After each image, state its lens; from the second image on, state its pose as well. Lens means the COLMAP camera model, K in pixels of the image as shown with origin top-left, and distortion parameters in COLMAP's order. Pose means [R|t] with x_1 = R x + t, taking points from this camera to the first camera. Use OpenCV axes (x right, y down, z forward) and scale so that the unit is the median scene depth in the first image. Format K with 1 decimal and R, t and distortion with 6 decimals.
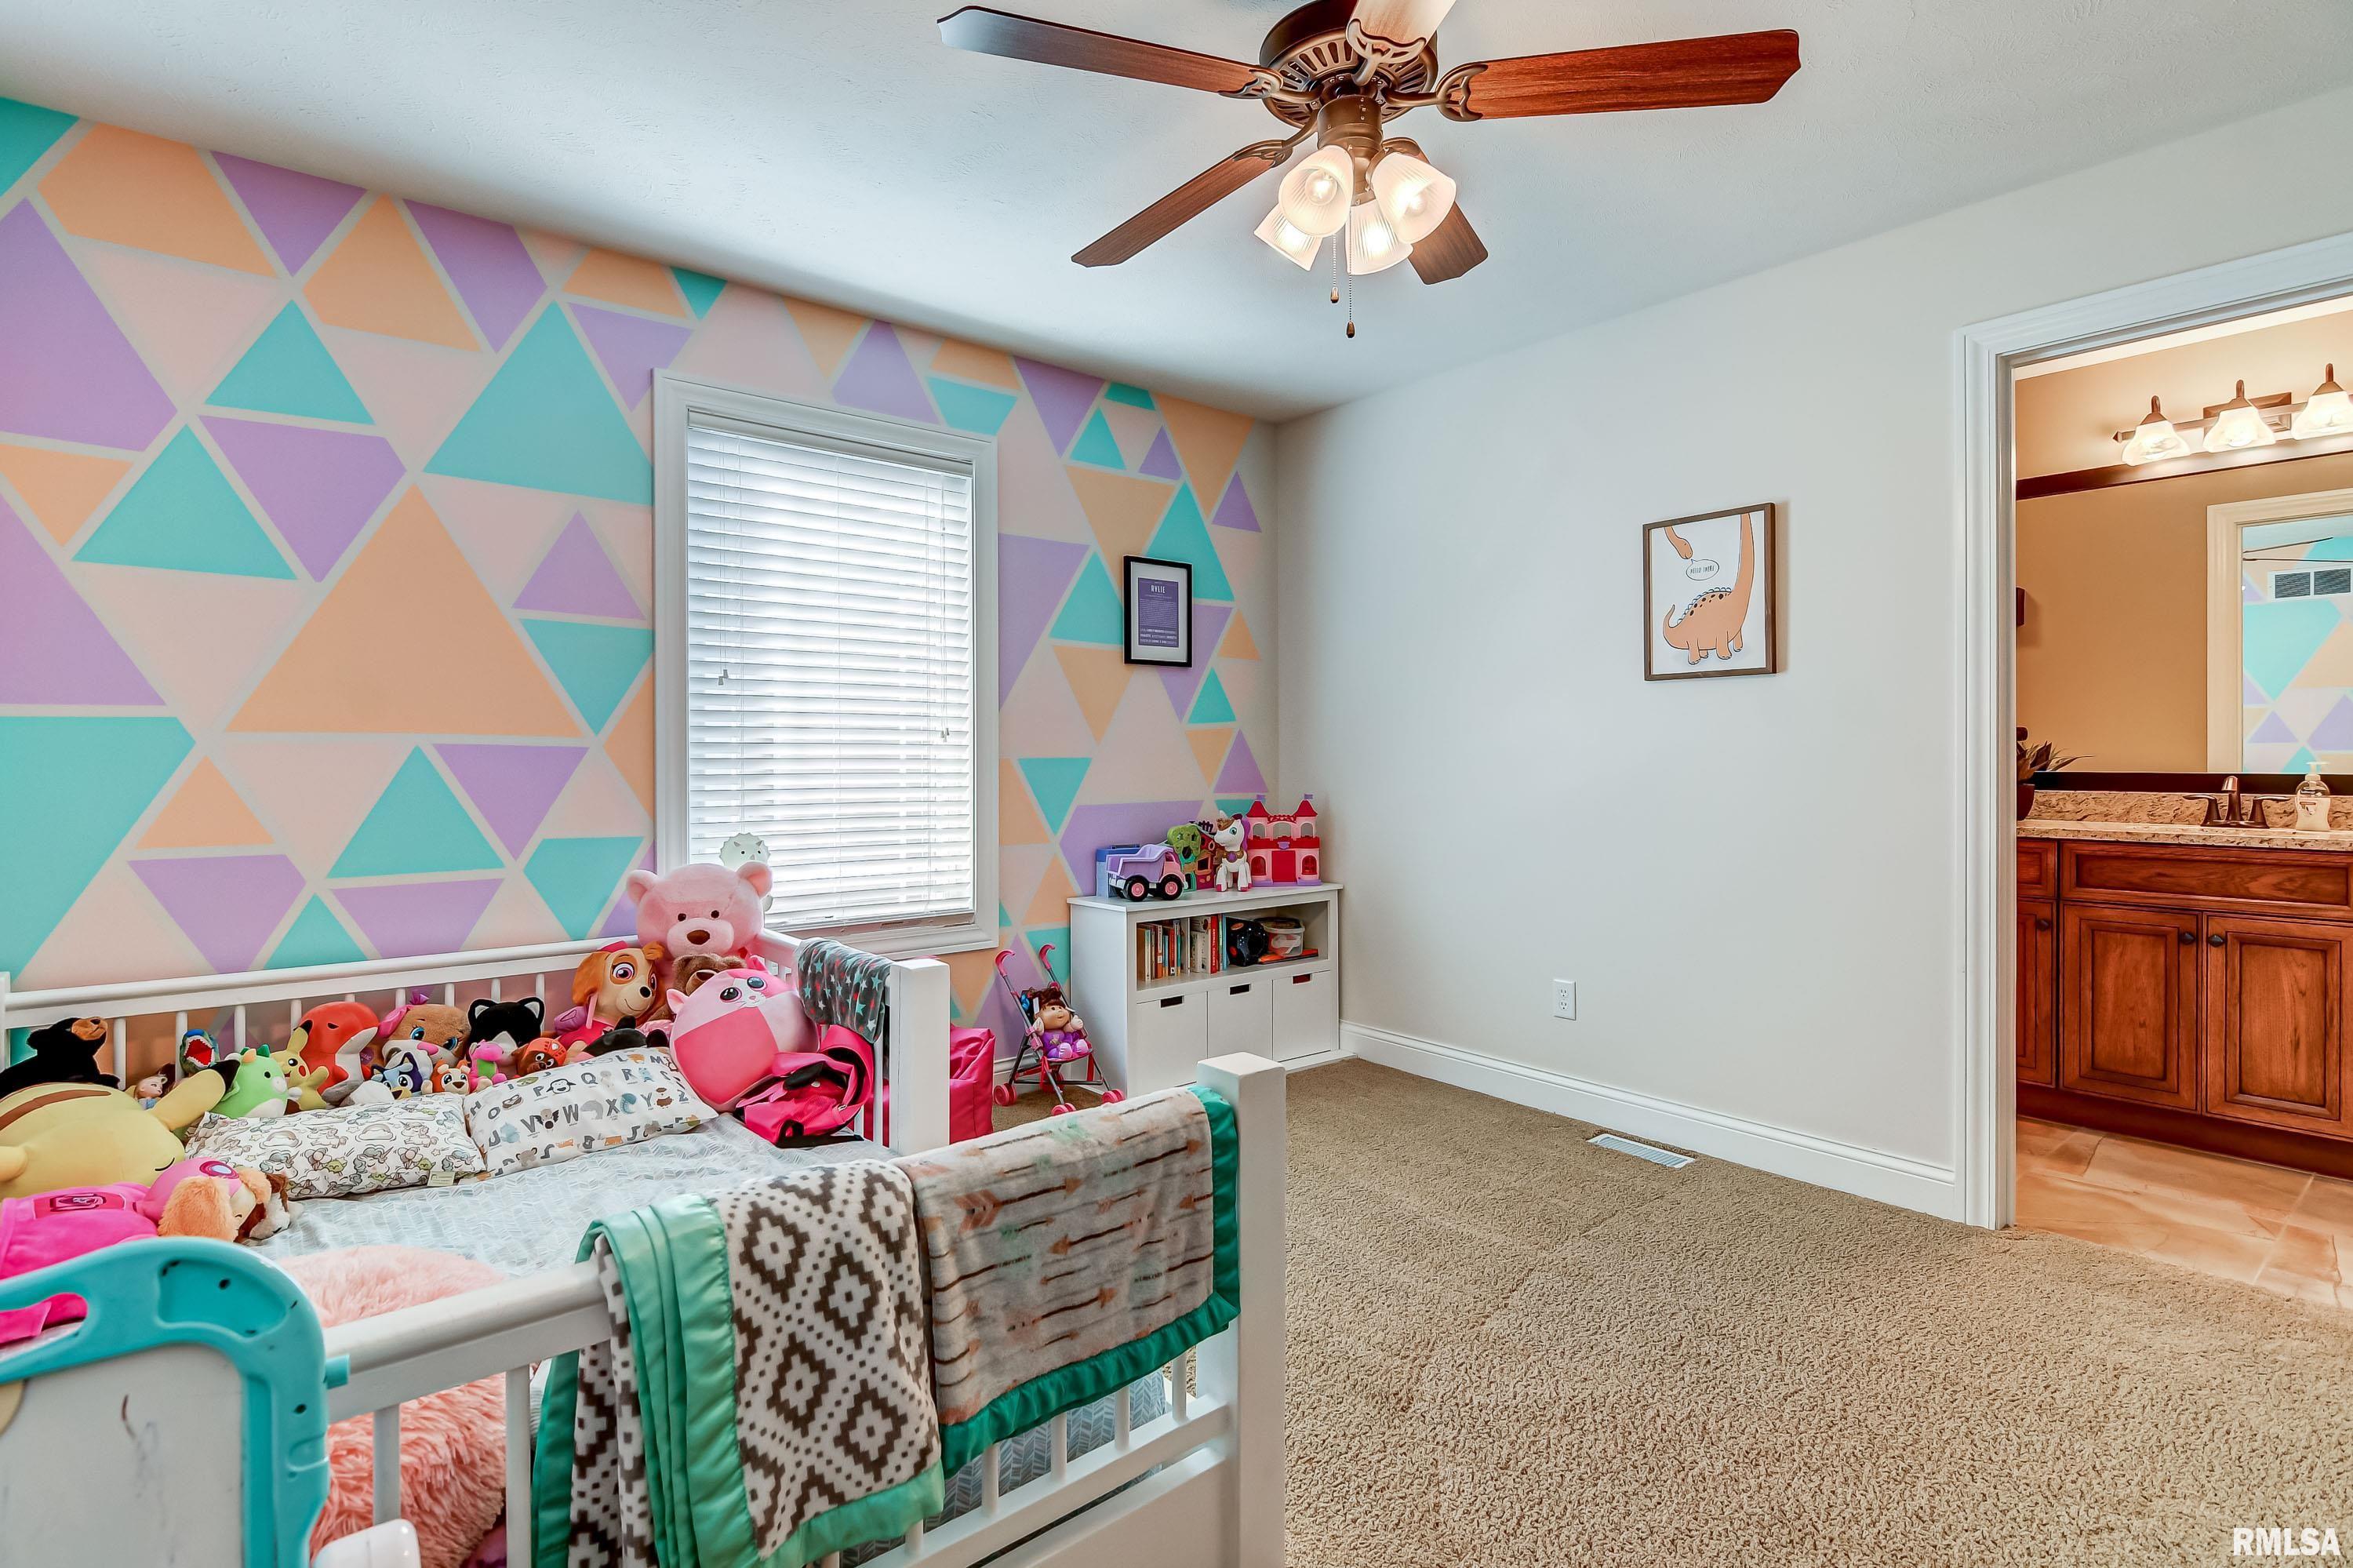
lens RADIAL K [[1132.2, 0, 1167.0], [0, 1132.2, 761.4], [0, 0, 1]] dist [0.008419, -0.008096]
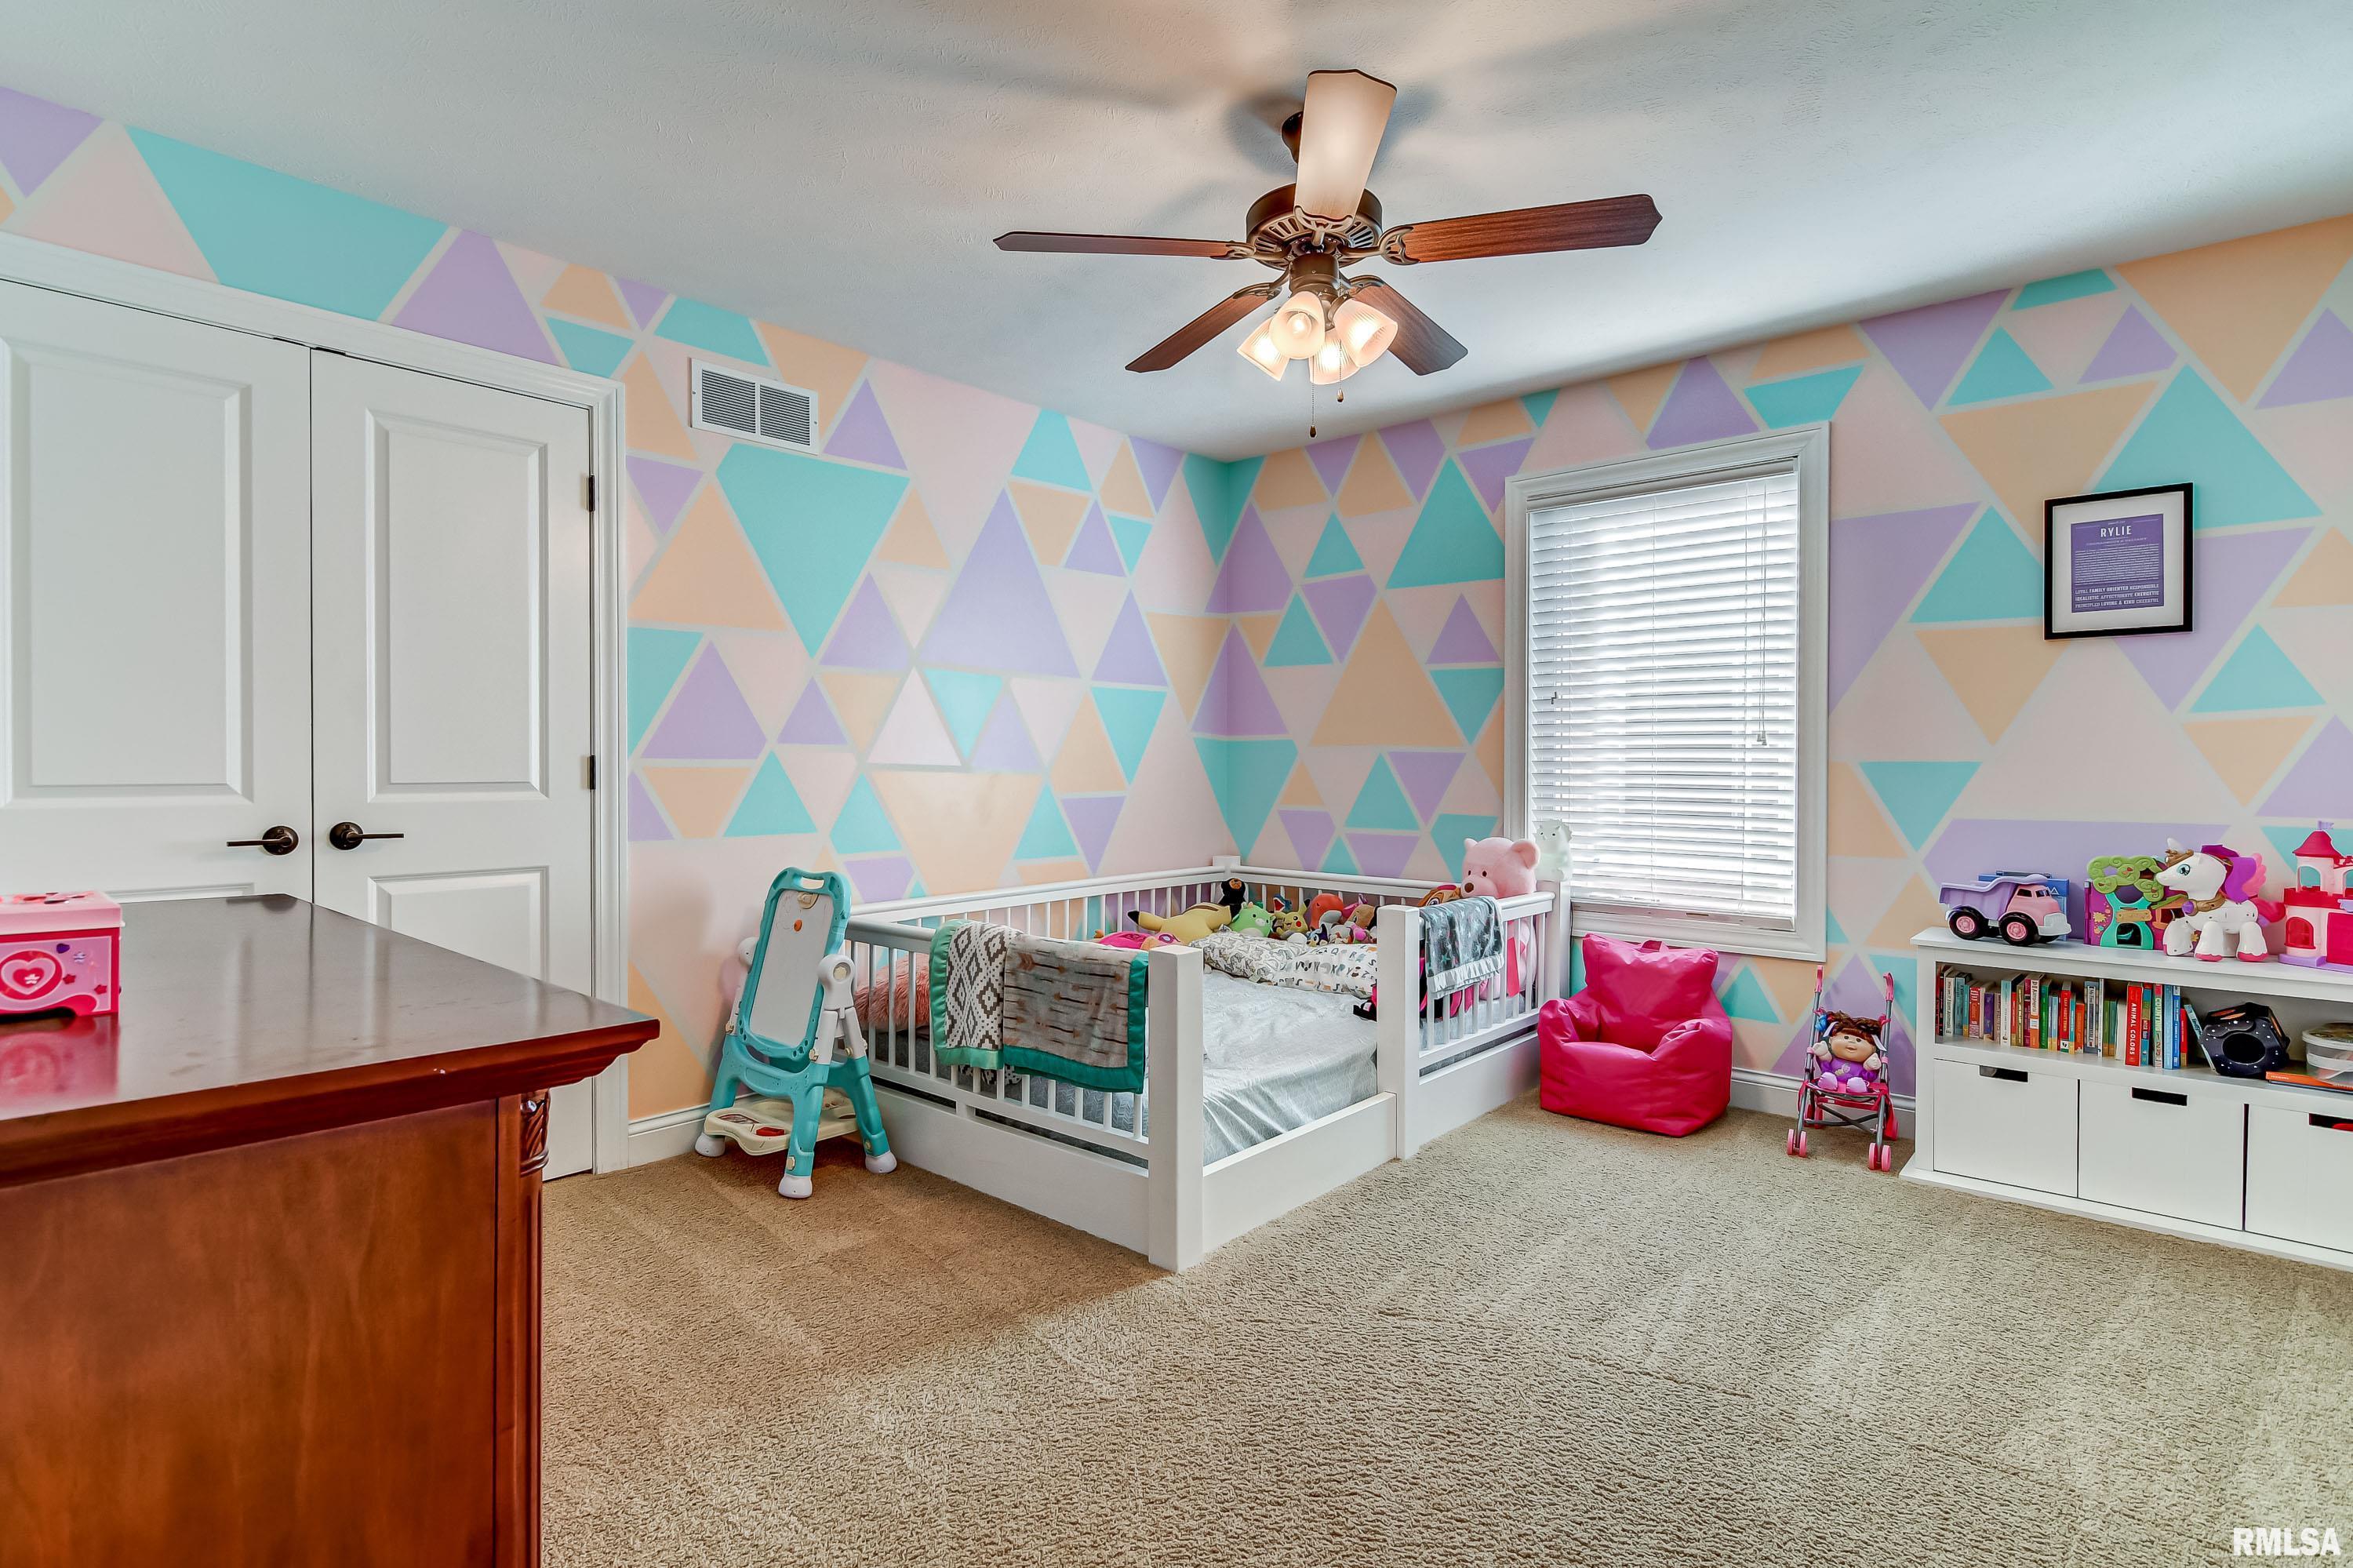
lens RADIAL K [[1132.2, 0, 1170.7], [0, 1132.2, 775.3], [0, 0, 1]] dist [0.008419, -0.008096]
pose [[0.154508, 0.013161, -0.987904, 0.689385], [-0.006635, 0.999903, 0.012284, 0.000606], [0.987969, 0.004657, 0.154580, 0.313260]]
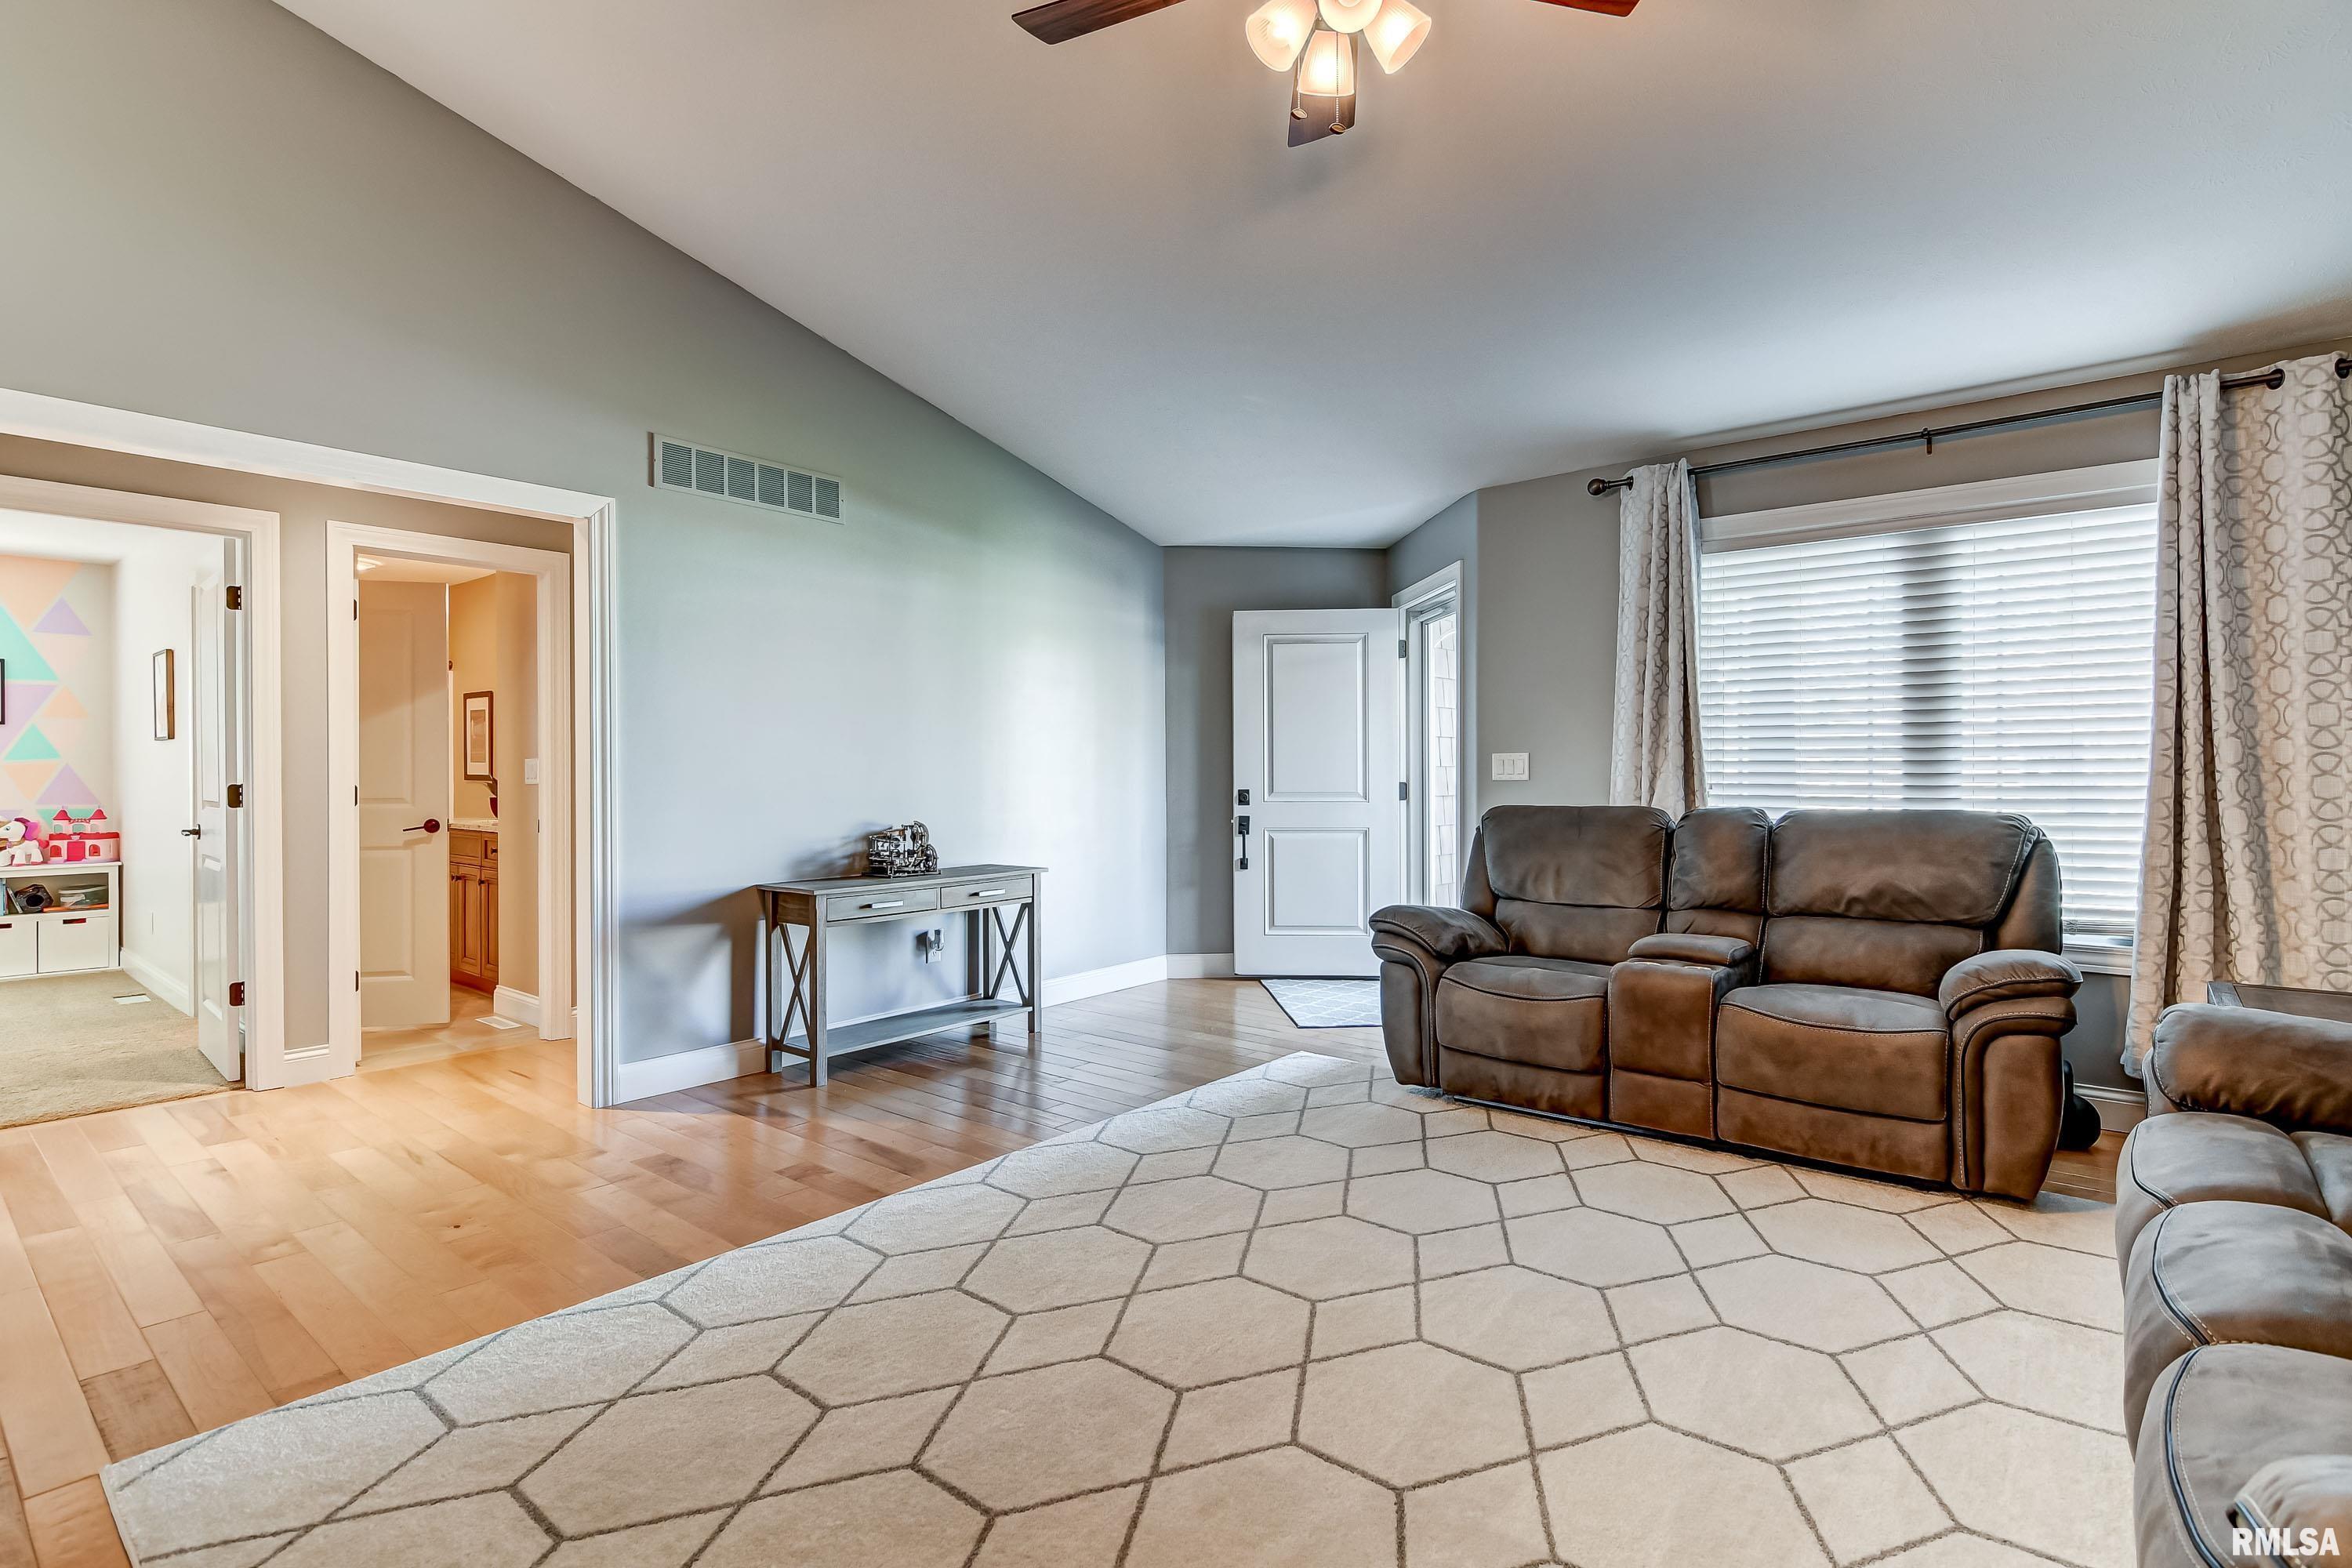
lens RADIAL K [[1131.7, 0, 1196.8], [0, 1131.7, 774.5], [0, 0, 1]] dist [0.008419, -0.008096]
pose [[0.983561, -0.004146, 0.180528, 1.534051], [0.003482, 0.999986, 0.003998, -0.016986], [-0.180542, -0.003304, 0.983562, -0.939202]]
